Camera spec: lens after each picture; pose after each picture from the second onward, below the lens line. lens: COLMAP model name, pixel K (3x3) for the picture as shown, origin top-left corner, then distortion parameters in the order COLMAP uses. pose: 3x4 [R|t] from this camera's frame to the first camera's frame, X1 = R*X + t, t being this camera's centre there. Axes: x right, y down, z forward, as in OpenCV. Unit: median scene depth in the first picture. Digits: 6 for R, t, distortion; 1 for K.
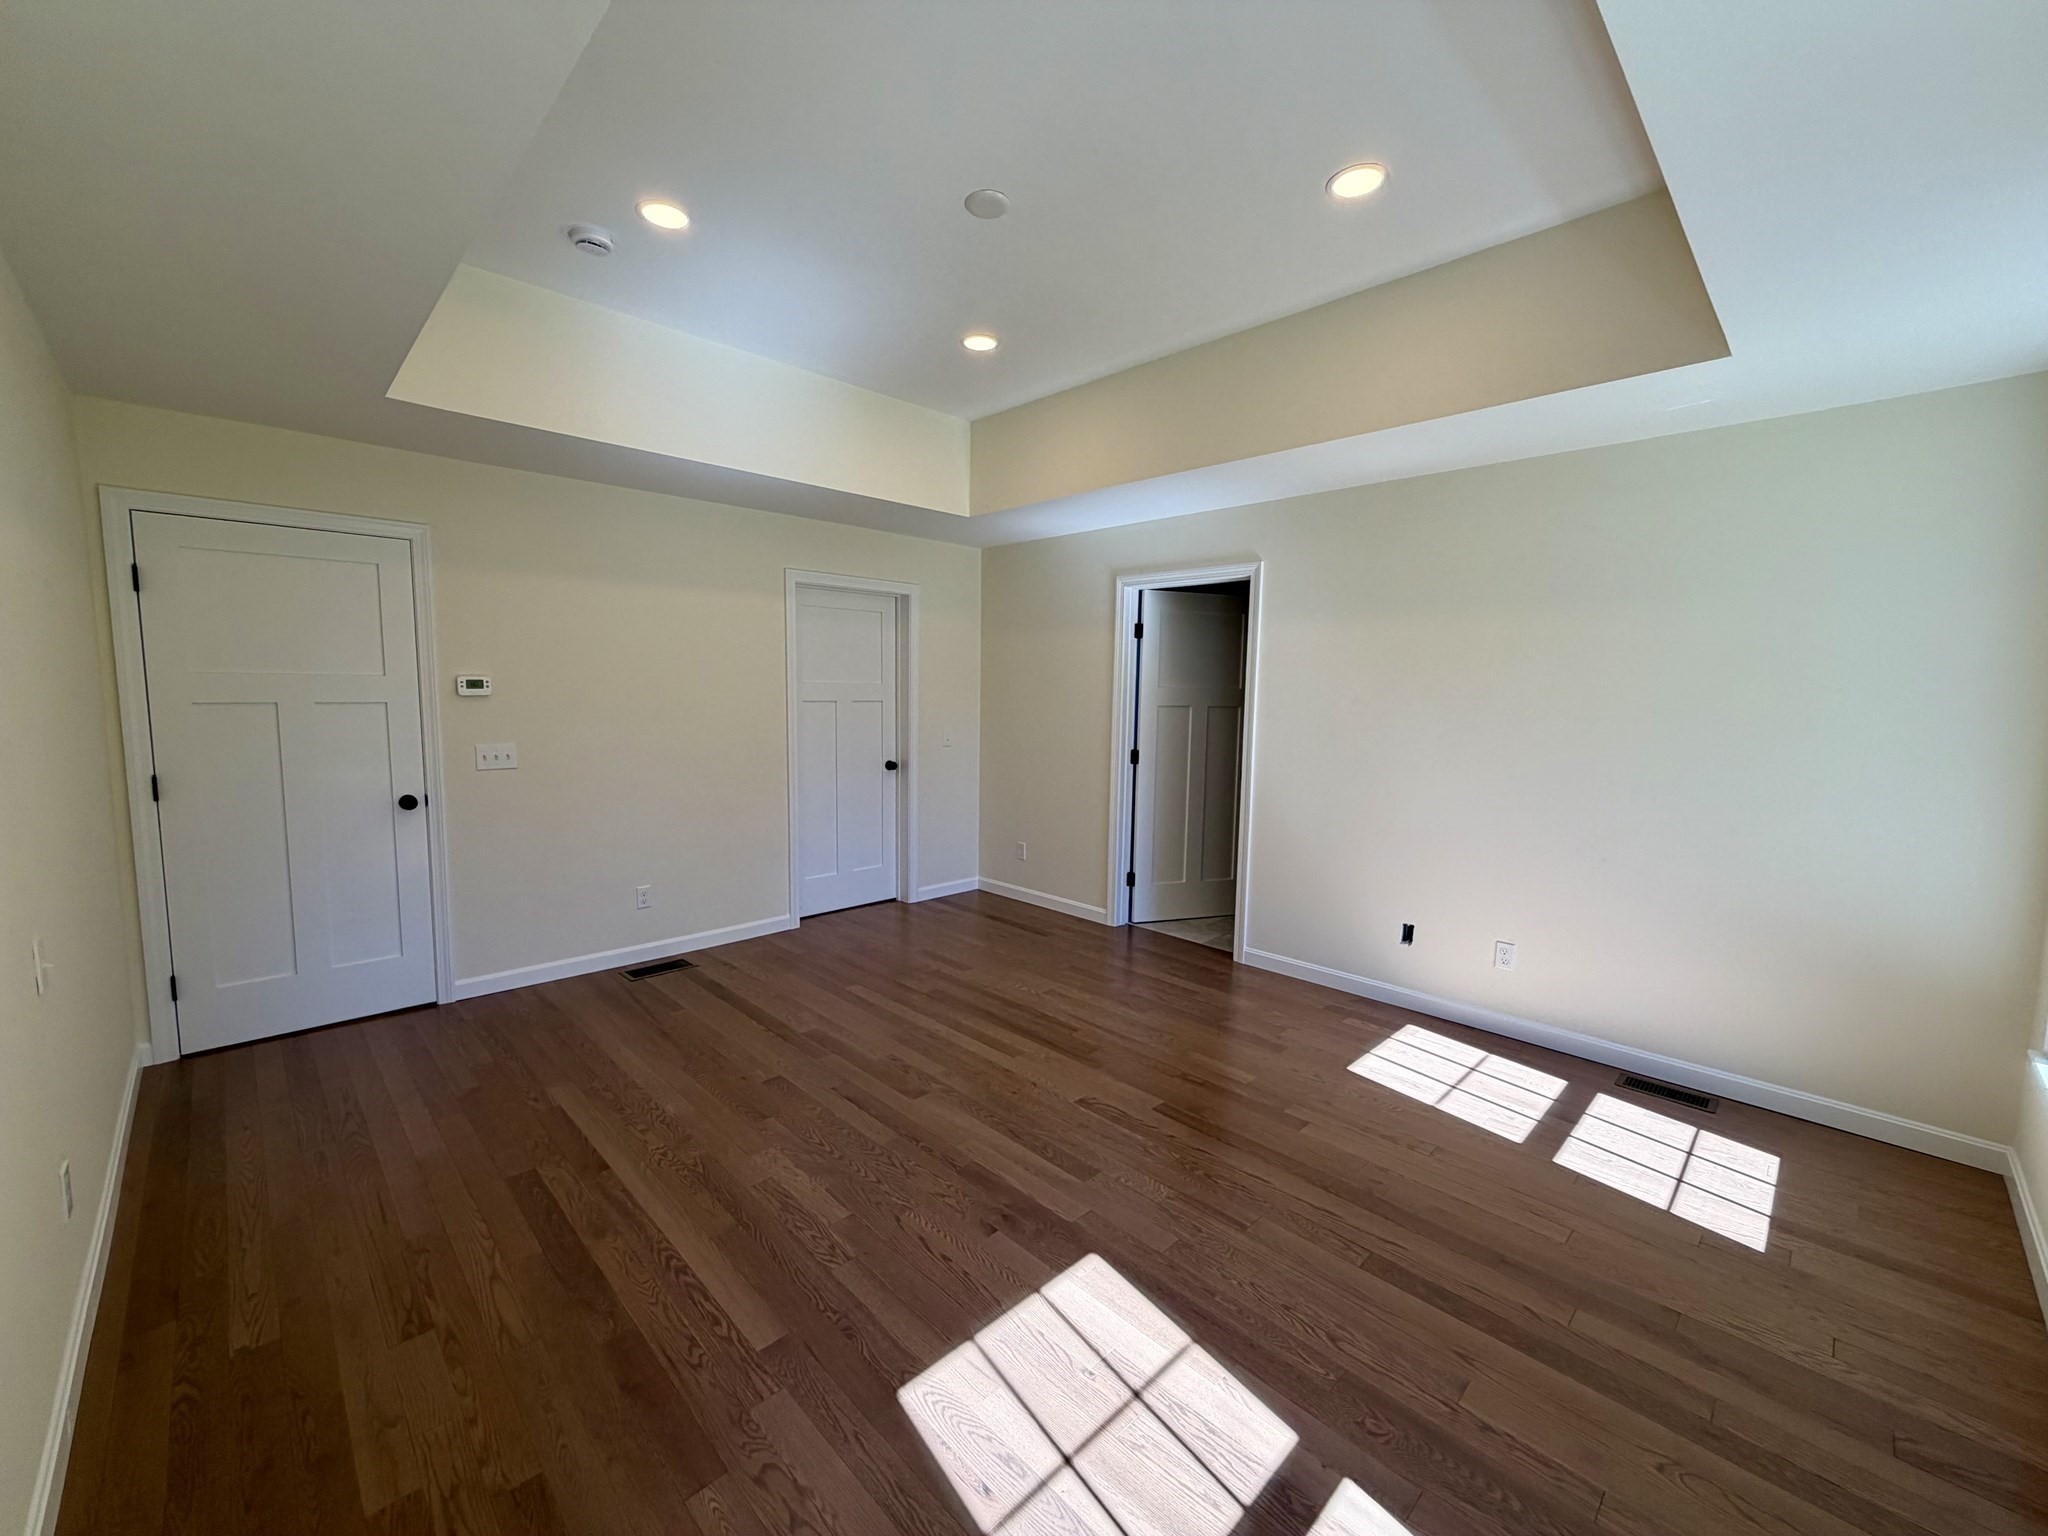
lens RADIAL K [[824.8, 0, 1029.8], [0, 824.8, 773.1], [0, 0, 1]] dist [0.000139, 0.000070]
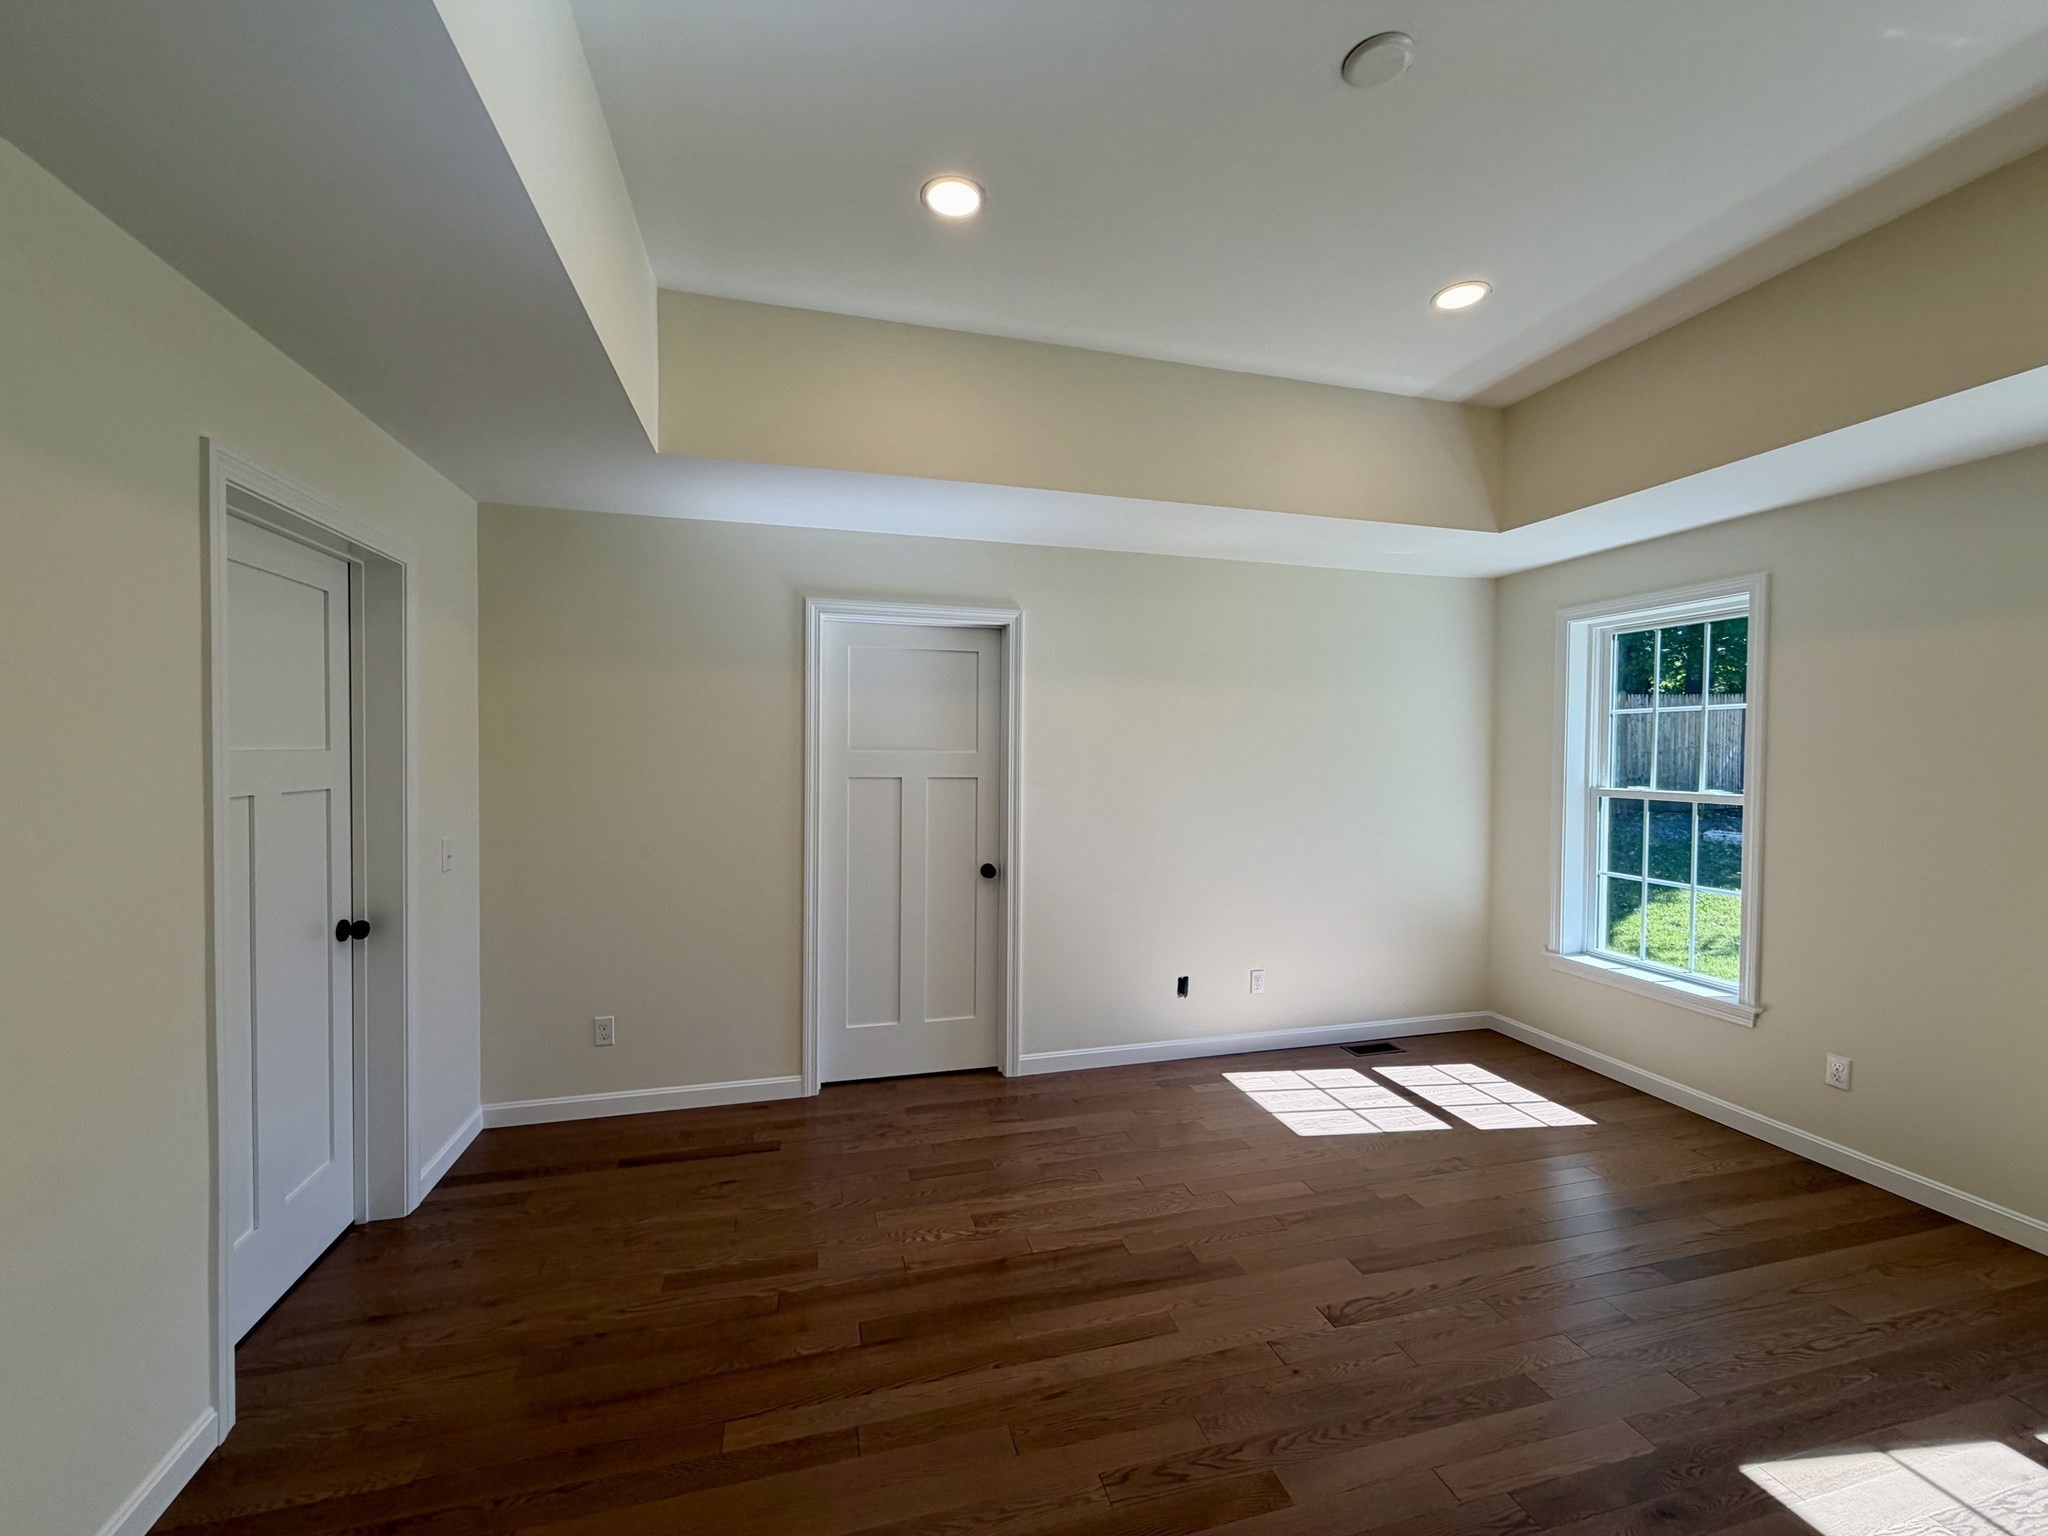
lens RADIAL K [[817.5, 0, 1018.9], [0, 817.5, 768.5], [0, 0, 1]] dist [0.000324, -0.000045]
pose [[0.491301, -0.030814, 0.870445, -0.557164], [0.089948, 0.995826, -0.015516, -0.085501], [-0.866333, 0.085918, 0.492022, 0.674357]]
